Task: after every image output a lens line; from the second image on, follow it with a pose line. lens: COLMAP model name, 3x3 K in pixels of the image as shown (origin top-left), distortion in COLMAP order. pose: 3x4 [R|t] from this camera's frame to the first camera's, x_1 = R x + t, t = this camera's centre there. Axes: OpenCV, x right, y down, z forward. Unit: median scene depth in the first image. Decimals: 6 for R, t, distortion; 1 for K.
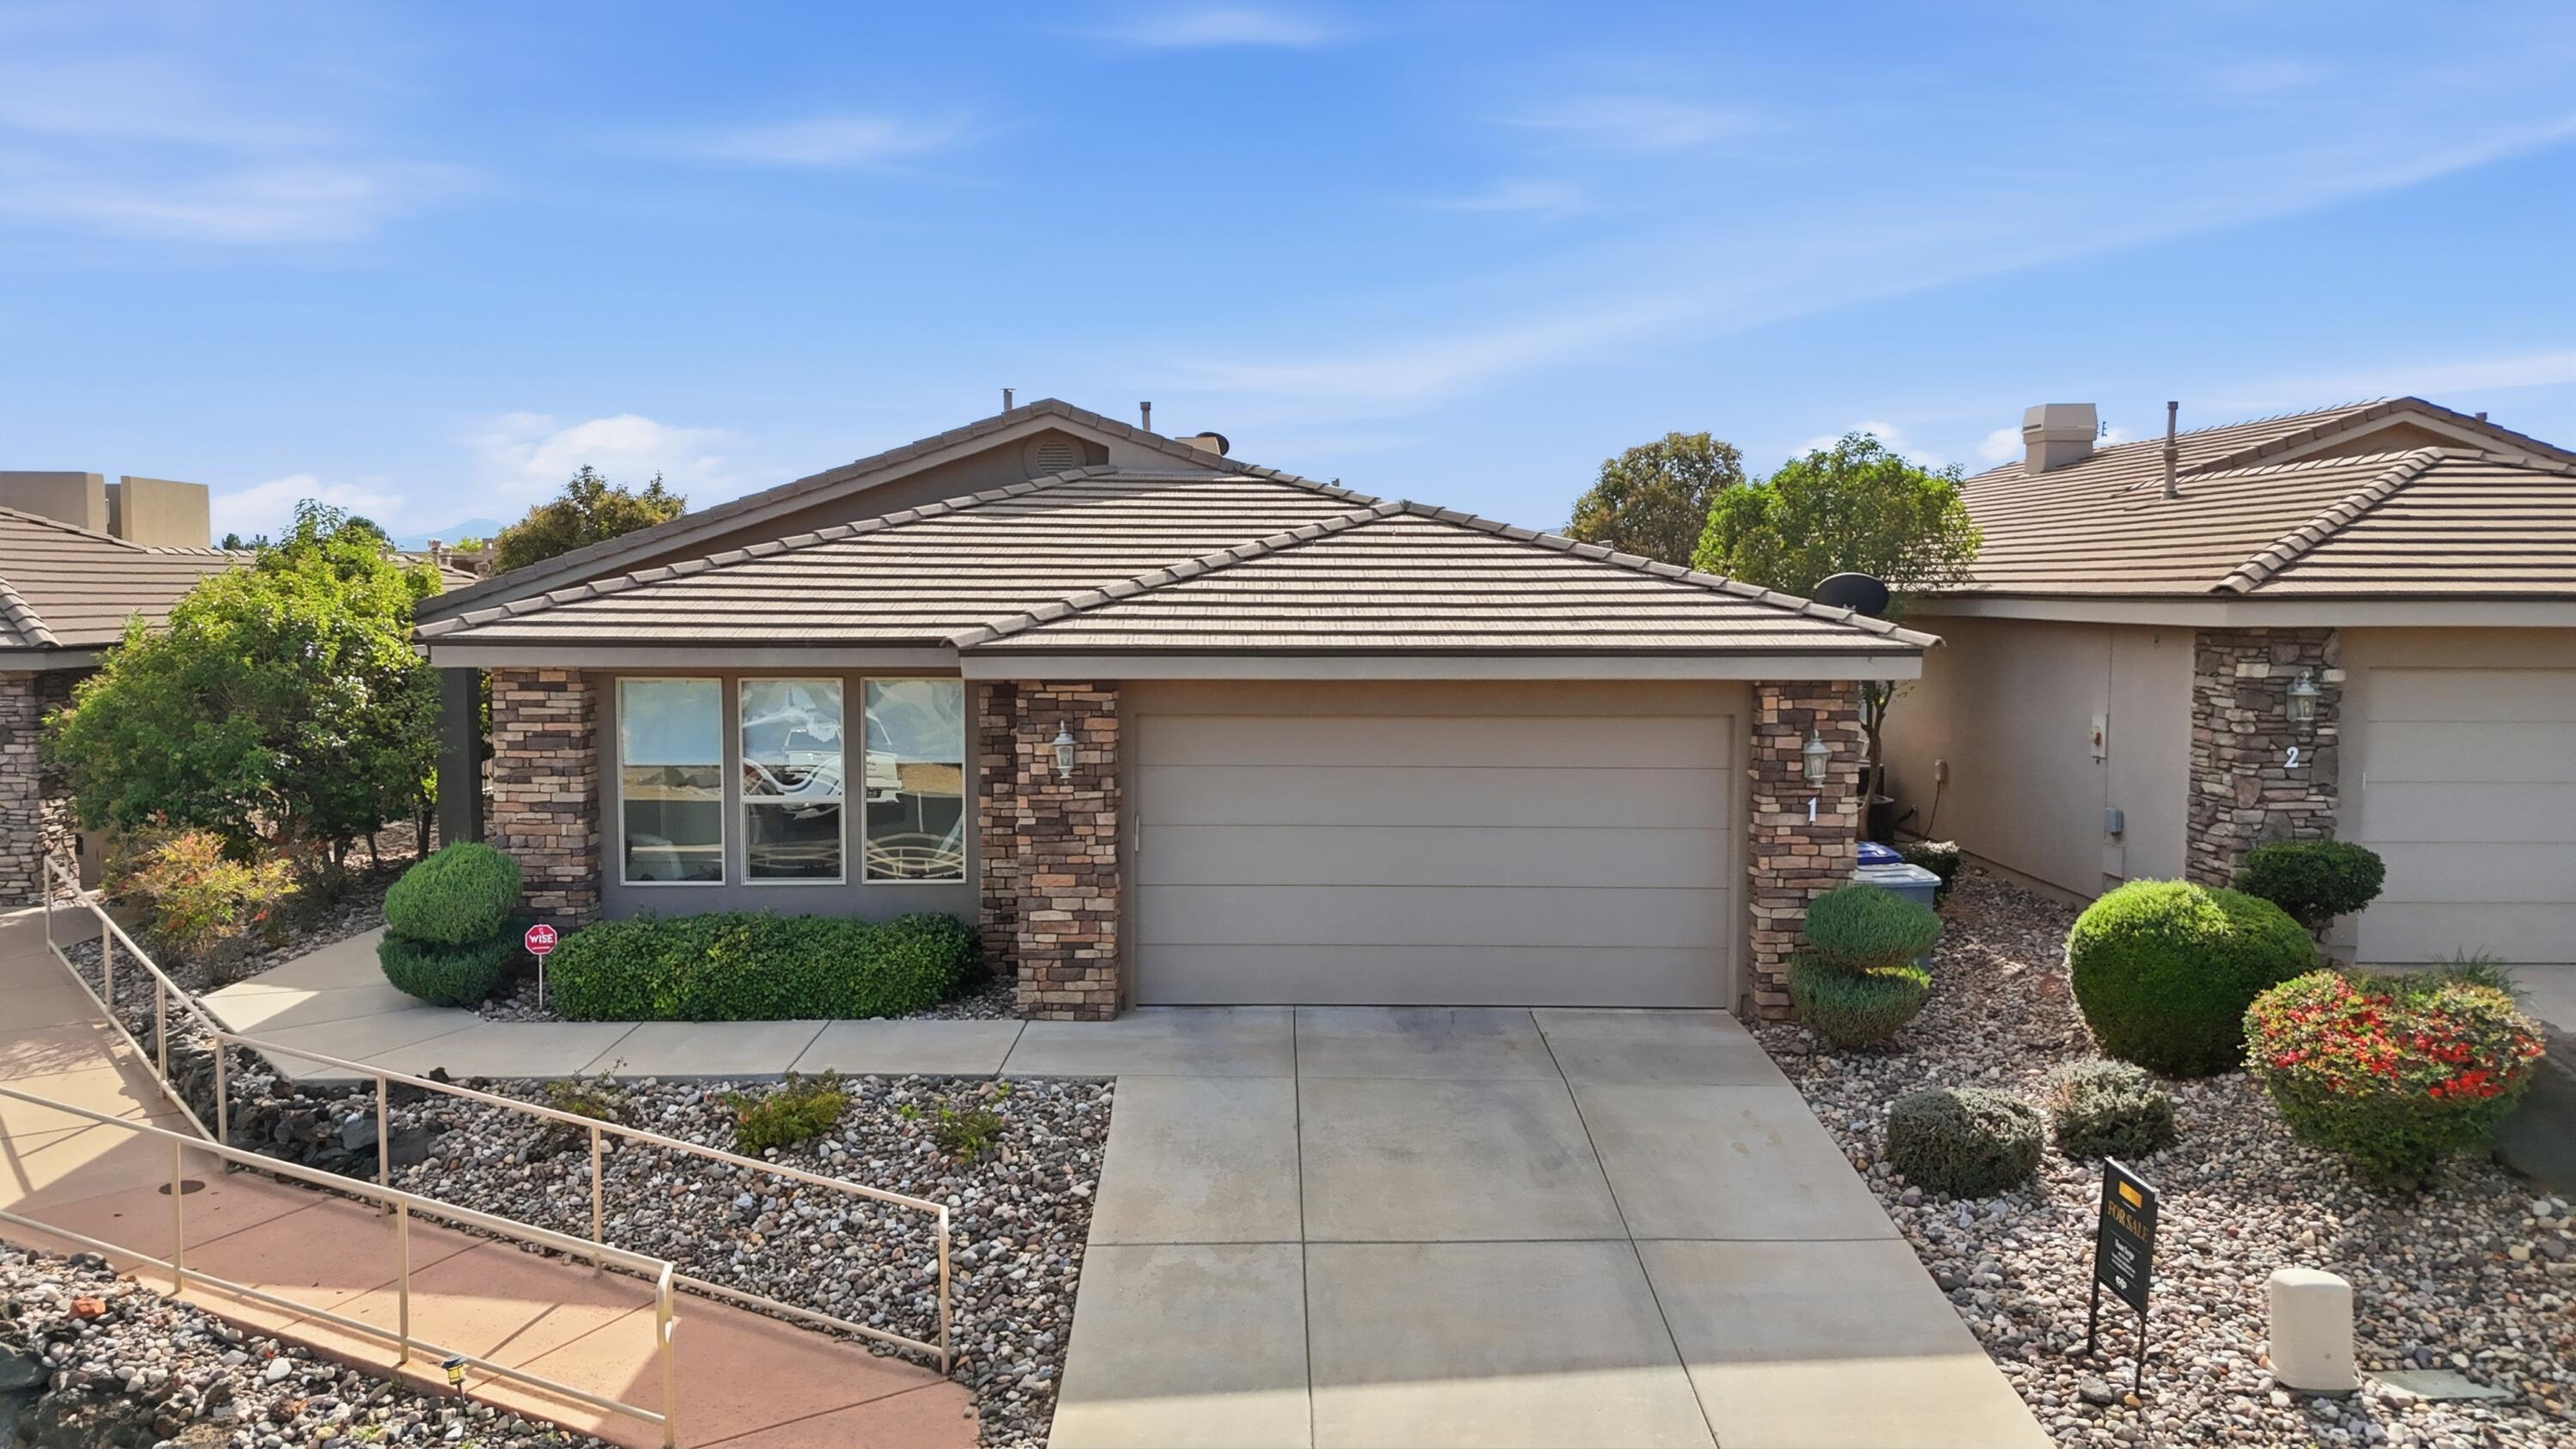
lens RADIAL K [[1888.7, 0, 1288.0], [0, 1888.7, 724.5], [0, 0, 1]] dist [0.085489, -0.095374]
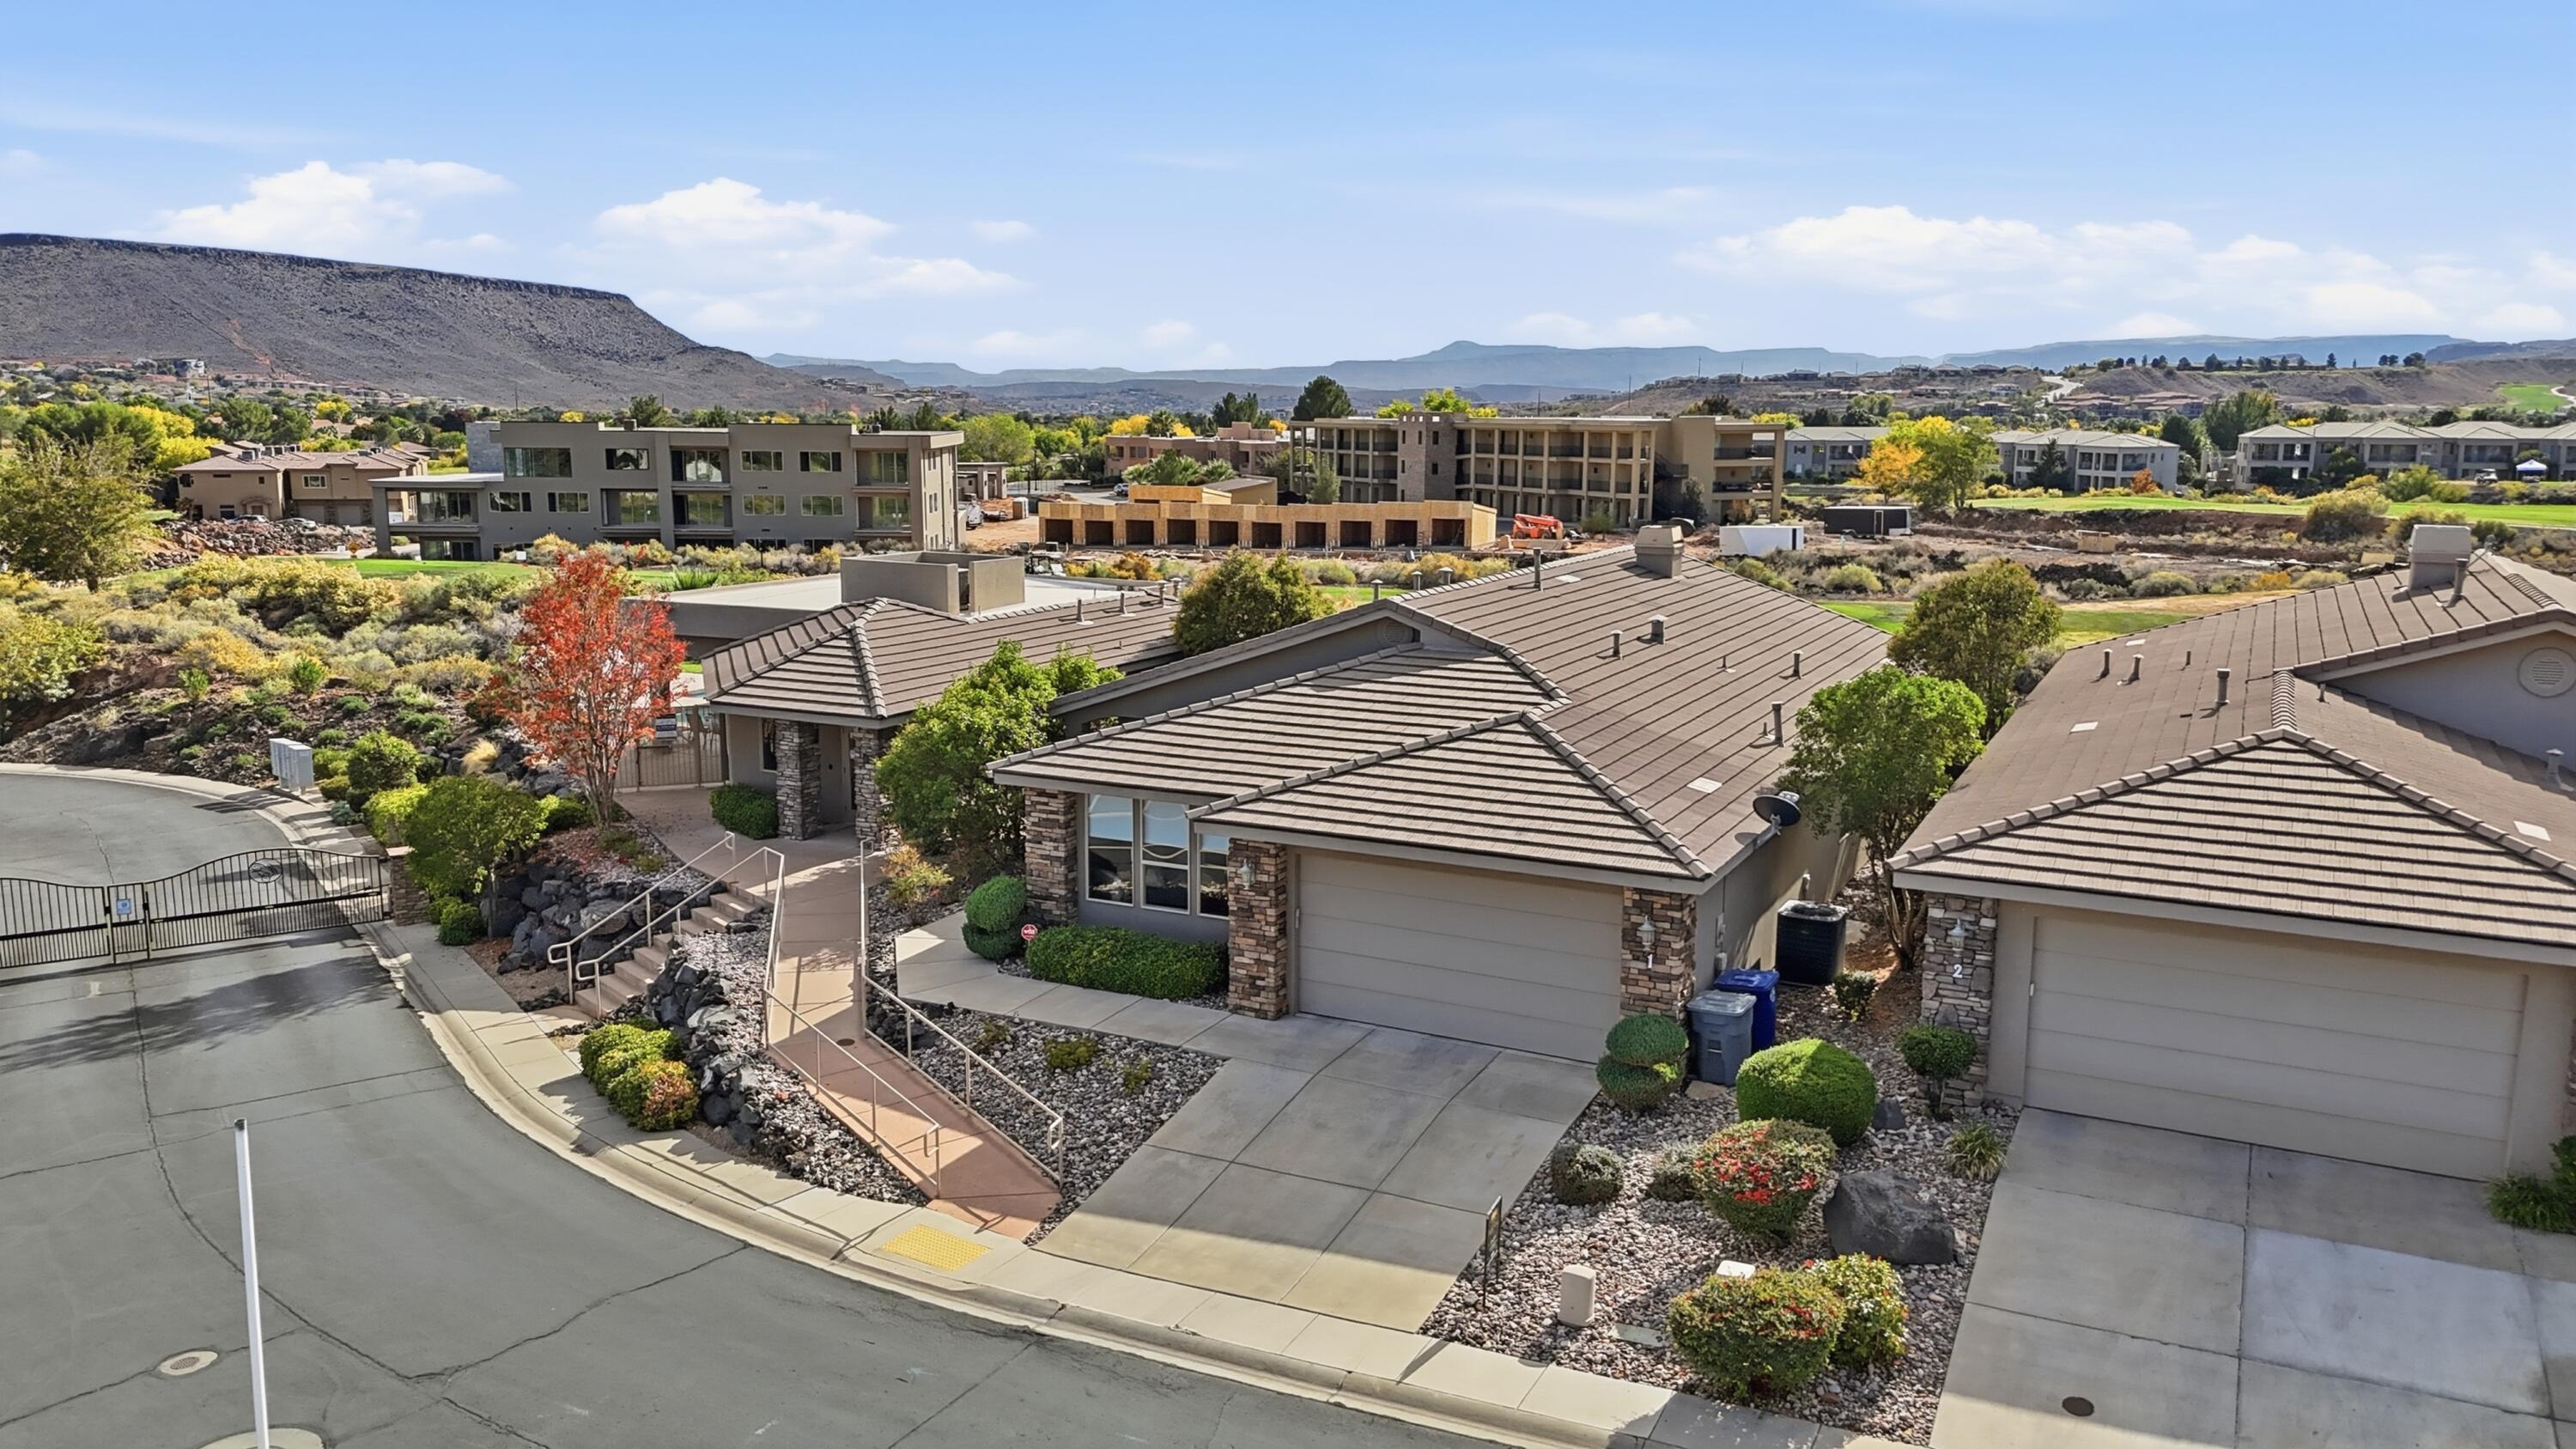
lens RADIAL K [[1888.7, 0, 1288.0], [0, 1888.7, 724.5], [0, 0, 1]] dist [0.085489, -0.095374]
pose [[0.881184, 0.080616, -0.465850, 0.791576], [-0.033085, 0.993454, 0.109337, -0.347203], [0.471615, -0.080933, 0.878082, -0.609866]]
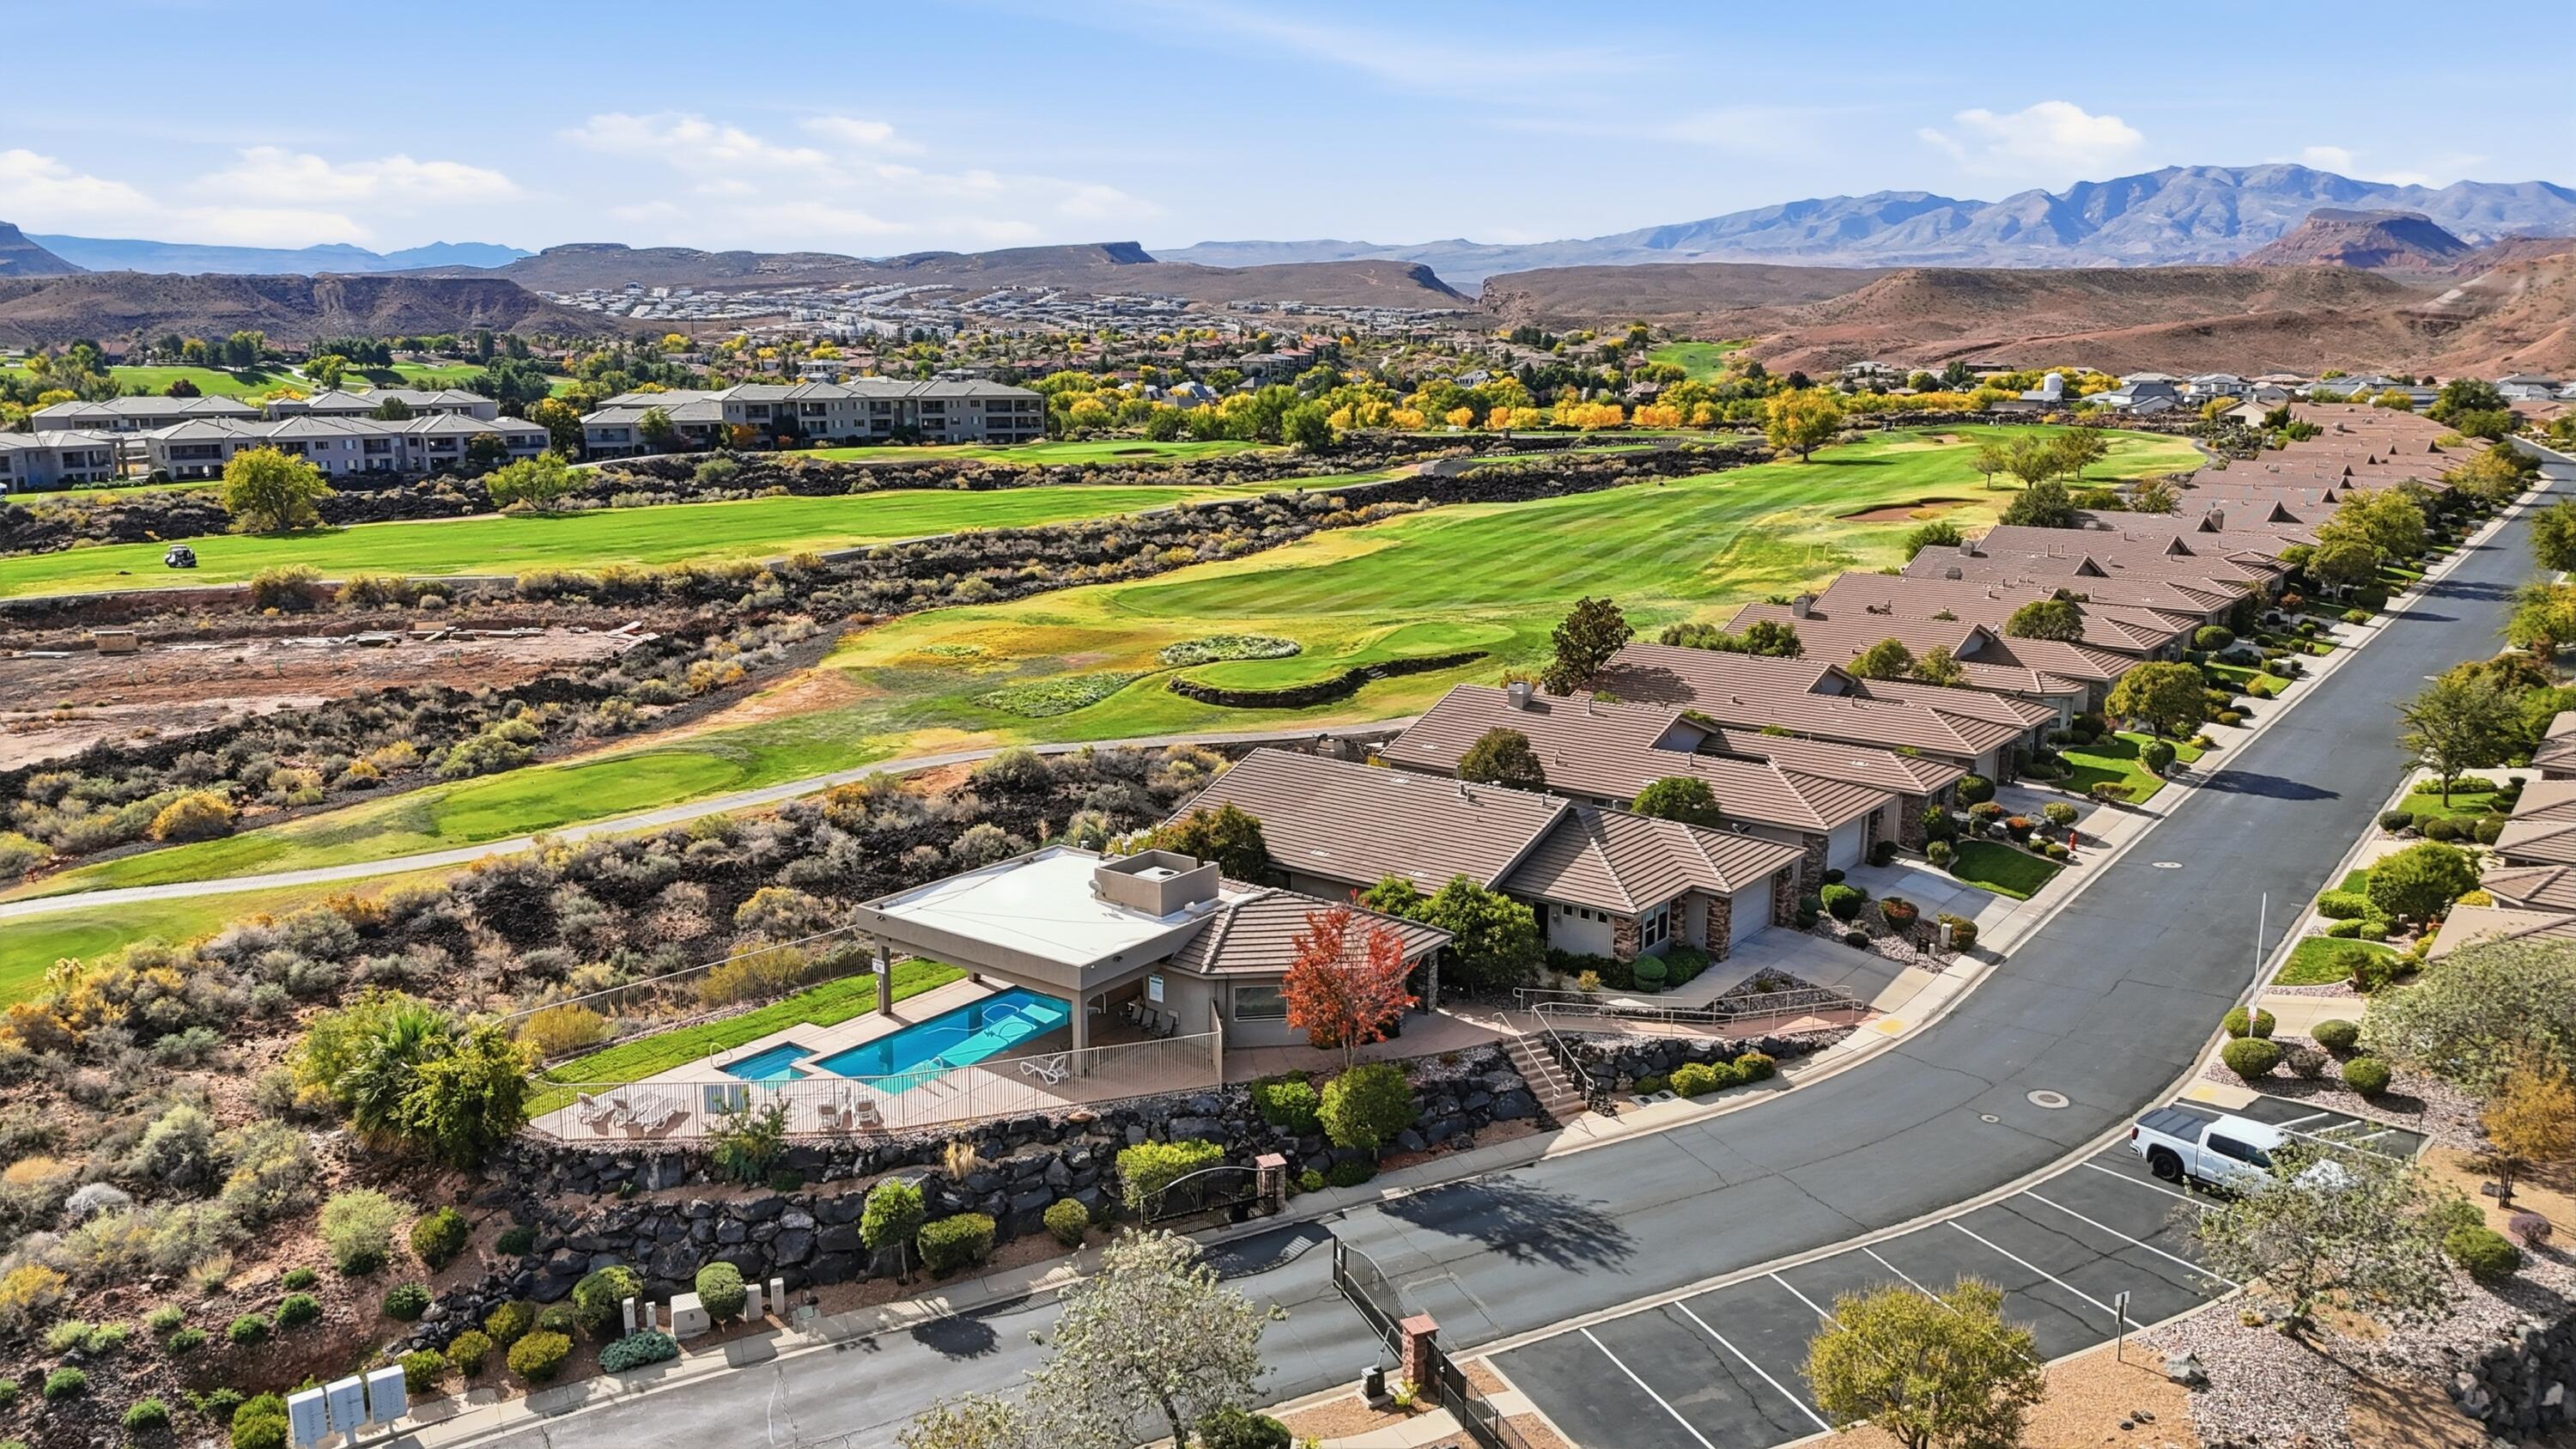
lens RADIAL K [[1888.7, 0, 1288.0], [0, 1888.7, 724.5], [0, 0, 1]] dist [0.085489, -0.095374]
pose [[0.618696, -0.160913, 0.768974, -4.693312], [0.051092, 0.984969, 0.165004, -1.362840], [-0.783967, -0.062799, 0.617618, -1.139714]]
